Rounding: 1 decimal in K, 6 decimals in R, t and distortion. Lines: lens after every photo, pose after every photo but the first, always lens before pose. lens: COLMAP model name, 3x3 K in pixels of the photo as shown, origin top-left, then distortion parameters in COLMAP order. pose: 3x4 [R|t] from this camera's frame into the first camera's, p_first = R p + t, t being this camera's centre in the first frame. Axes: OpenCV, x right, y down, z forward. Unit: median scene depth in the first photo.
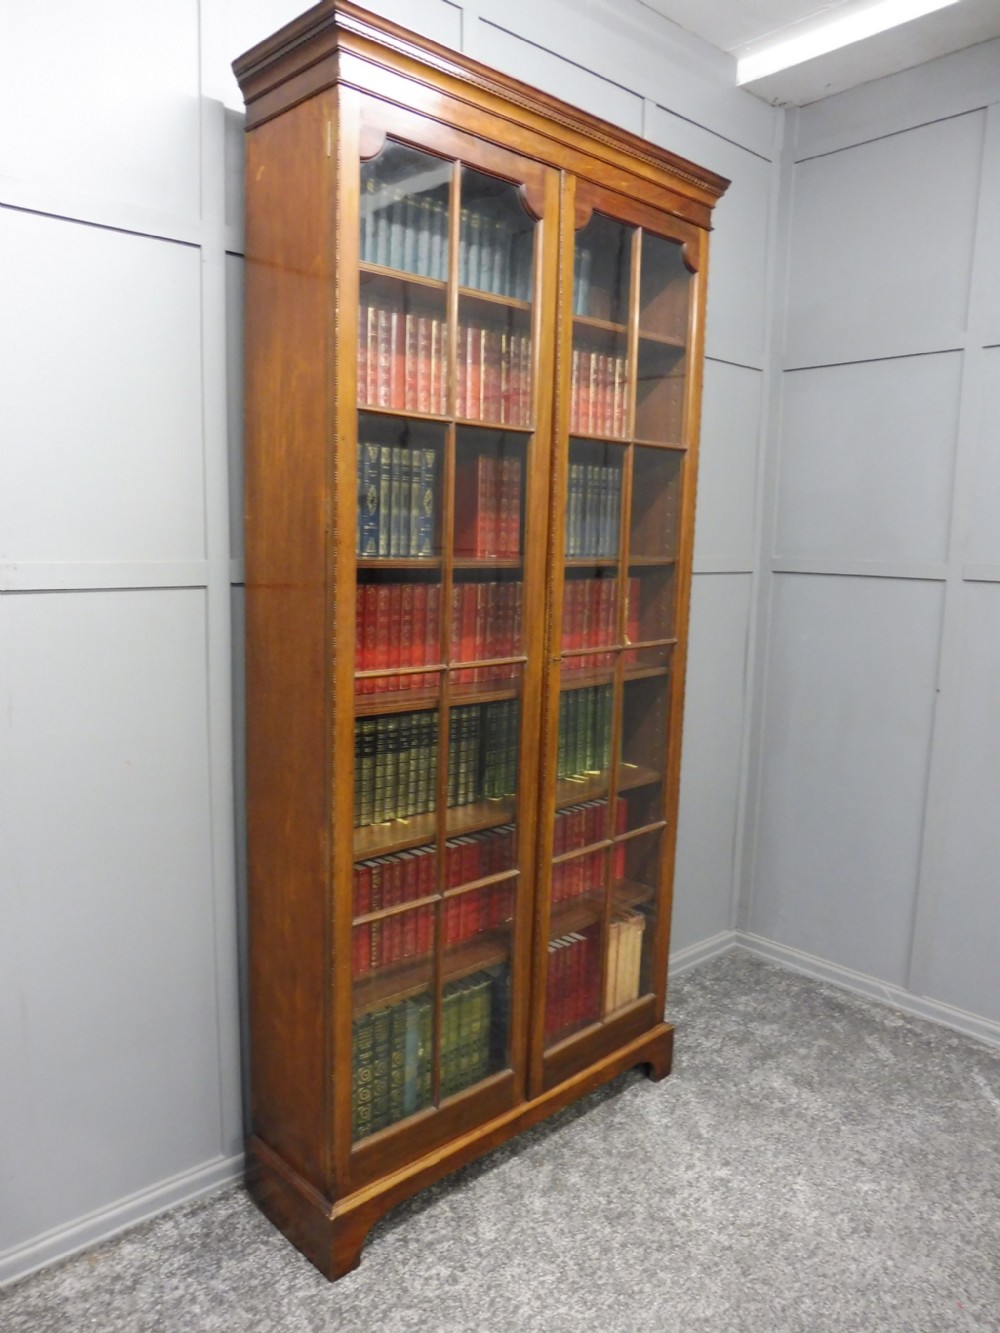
lens RADIAL K [[971.0, 0, 497.4], [0, 971.0, 678.1], [0, 0, 1]] dist [-0.047987, 0.004936]
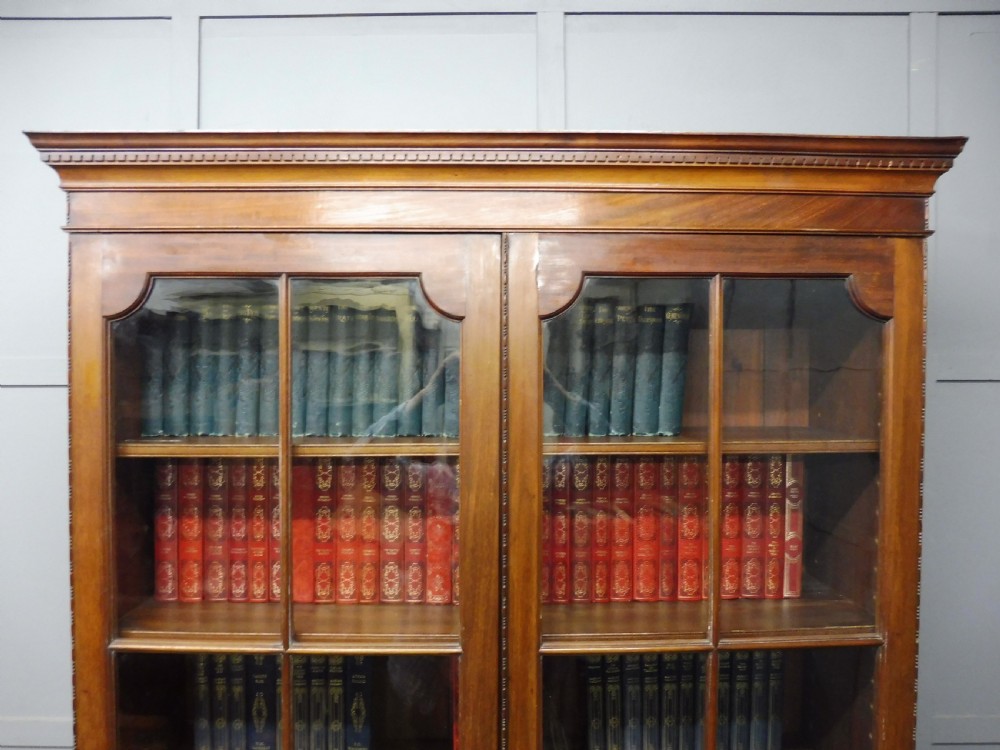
lens RADIAL K [[728.4, 0, 506.3], [0, 728.4, 378.9], [0, 0, 1]] dist [-0.047987, 0.004936]
pose [[0.731435, -0.013472, -0.681779, 0.349596], [-0.089084, 0.989349, -0.115122, -0.352372], [0.676068, 0.144940, 0.722444, 0.622854]]
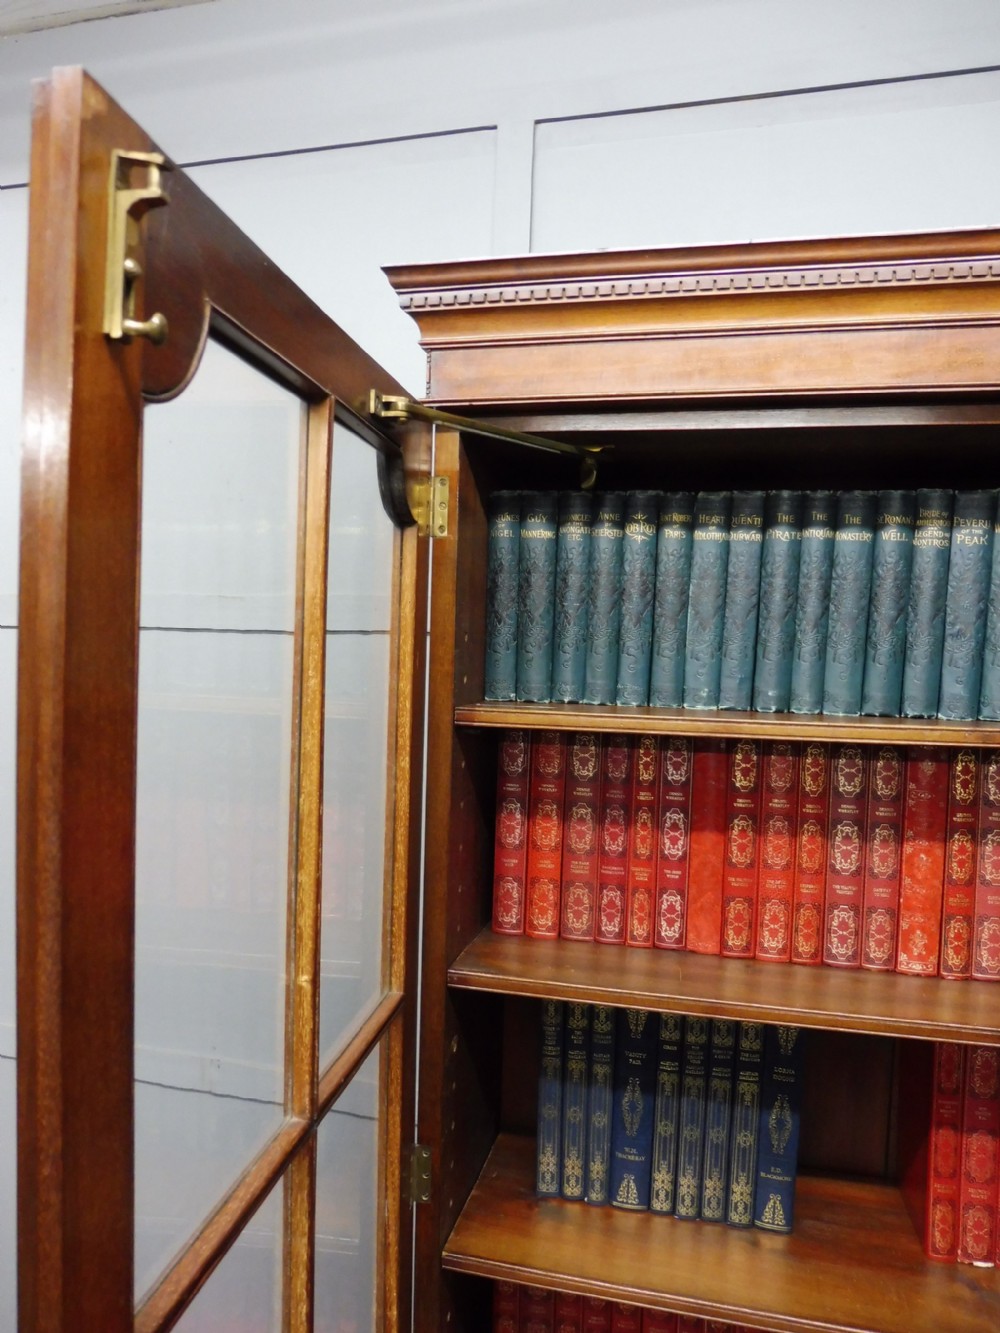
lens RADIAL K [[971.0, 0, 486.6], [0, 971.0, 665.8], [0, 0, 1]] dist [-0.047987, 0.004936]
pose [[0.529261, 0.012665, -0.848364, 0.233910], [-0.141769, 0.987152, -0.073707, -0.330207], [0.836531, 0.159282, 0.524257, 0.566040]]
